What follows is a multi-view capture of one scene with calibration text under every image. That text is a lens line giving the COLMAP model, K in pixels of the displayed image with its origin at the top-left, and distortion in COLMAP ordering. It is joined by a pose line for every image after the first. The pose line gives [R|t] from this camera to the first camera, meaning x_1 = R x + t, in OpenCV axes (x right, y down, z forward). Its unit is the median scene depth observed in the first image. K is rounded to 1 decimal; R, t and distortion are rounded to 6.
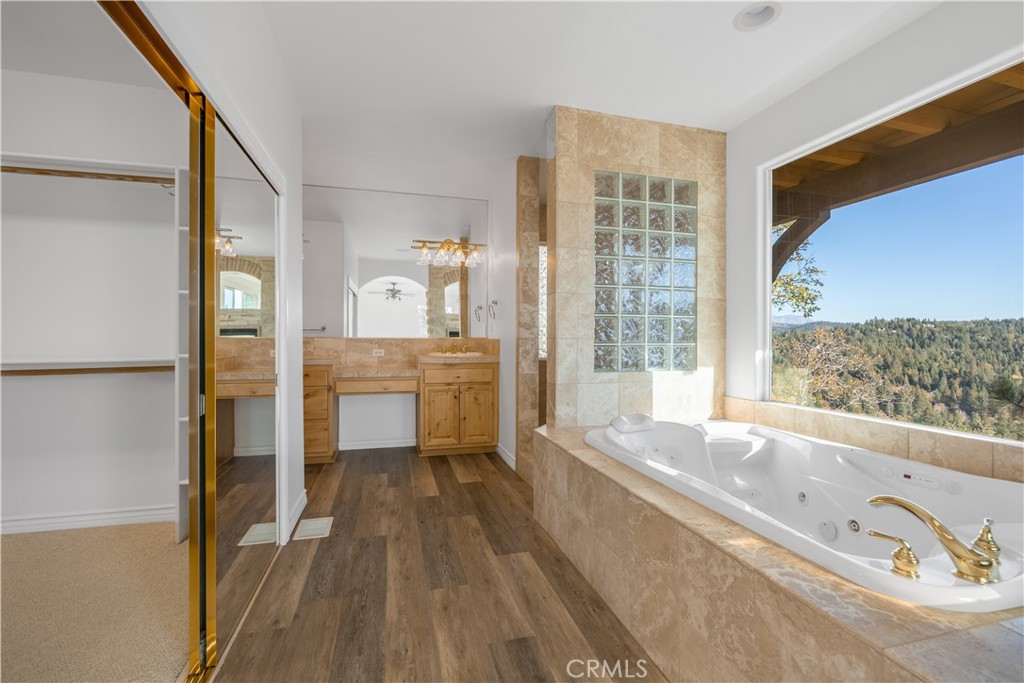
lens RADIAL K [[419.2, 0, 535.5], [0, 419.2, 333.8], [0, 0, 1]] dist [-0.002238, -0.000123]
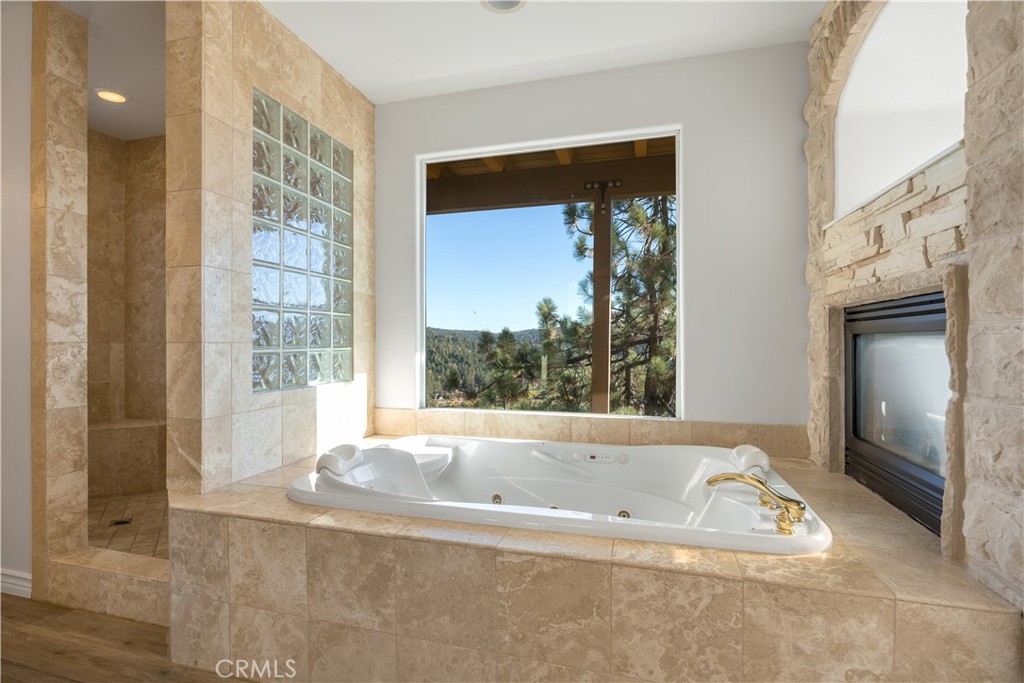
lens RADIAL K [[477.3, 0, 506.0], [0, 477.3, 336.8], [0, 0, 1]] dist [-0.007559, -0.000148]
pose [[0.605120, 0.004243, 0.796123, -0.228215], [-0.005476, 0.999984, -0.001167, 0.001419], [-0.796115, -0.003653, 0.605134, 0.253158]]
